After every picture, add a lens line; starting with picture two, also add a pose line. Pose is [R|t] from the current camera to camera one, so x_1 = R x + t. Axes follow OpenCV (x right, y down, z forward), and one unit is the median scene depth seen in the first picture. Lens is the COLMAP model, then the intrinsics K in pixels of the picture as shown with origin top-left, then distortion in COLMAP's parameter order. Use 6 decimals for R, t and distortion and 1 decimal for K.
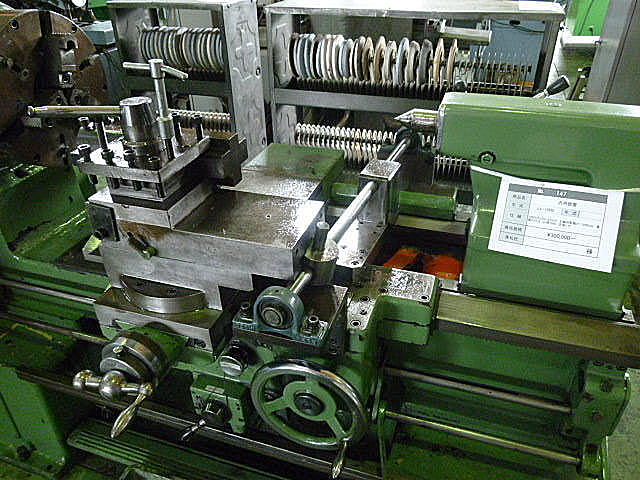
lens RADIAL K [[485.0, 0, 322.3], [0, 485.0, 242.1], [0, 0, 1]] dist [-0.023518, -0.005408]
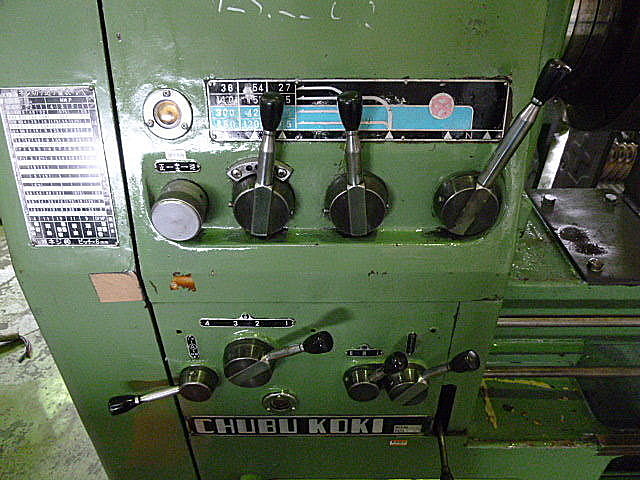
lens RADIAL K [[485.0, 0, 322.3], [0, 485.0, 242.1], [0, 0, 1]] dist [-0.023518, -0.005408]
pose [[0.950228, -0.176977, 0.256408, -0.851517], [0.155271, 0.982516, 0.102727, -0.104942], [-0.270105, -0.057801, 0.961094, 0.363357]]
